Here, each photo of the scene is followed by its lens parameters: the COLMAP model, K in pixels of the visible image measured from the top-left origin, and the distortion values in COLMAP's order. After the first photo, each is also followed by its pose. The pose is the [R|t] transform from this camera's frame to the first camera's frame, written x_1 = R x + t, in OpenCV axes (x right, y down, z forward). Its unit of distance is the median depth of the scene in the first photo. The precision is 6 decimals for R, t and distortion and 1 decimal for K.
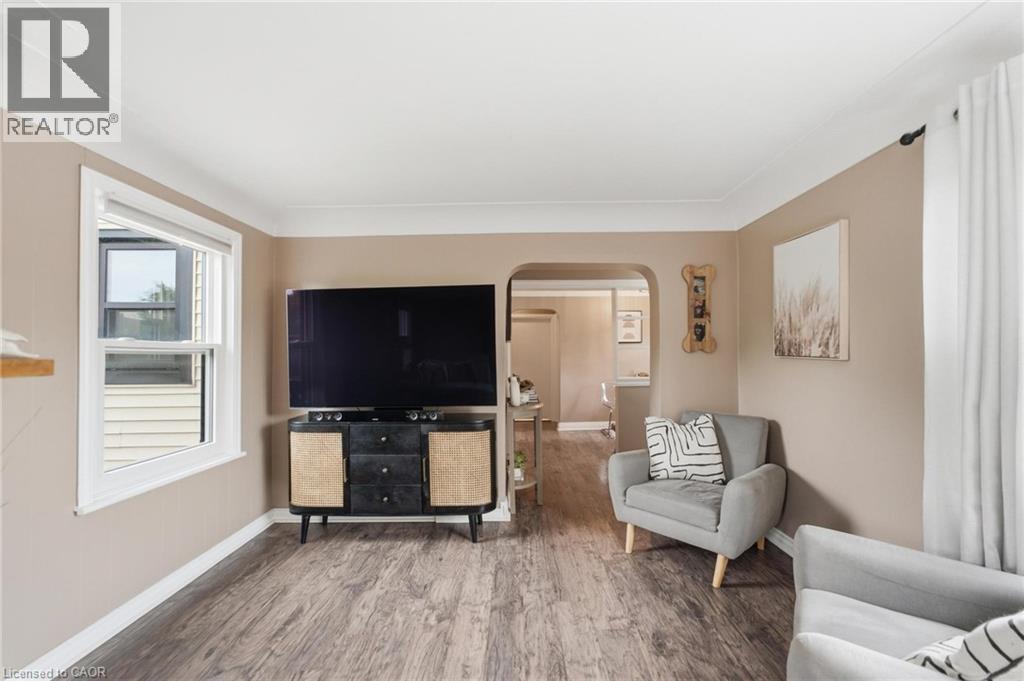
lens RADIAL K [[420.8, 0, 515.9], [0, 420.8, 346.3], [0, 0, 1]] dist [0.000260, 0.000019]
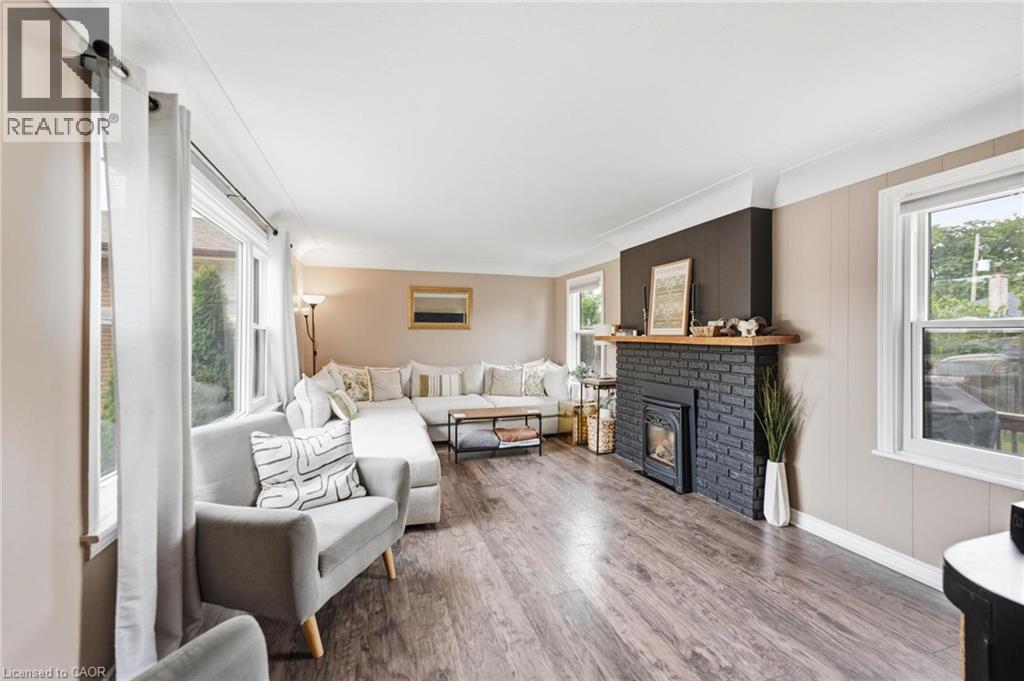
lens RADIAL K [[420.8, 0, 512.4], [0, 420.8, 337.0], [0, 0, 1]] dist [0.000260, 0.000019]
pose [[-0.946395, 0.007755, -0.322919, 0.457596], [0.012675, 0.999833, -0.013135, 0.027652], [0.322764, -0.016524, -0.946335, 1.788132]]
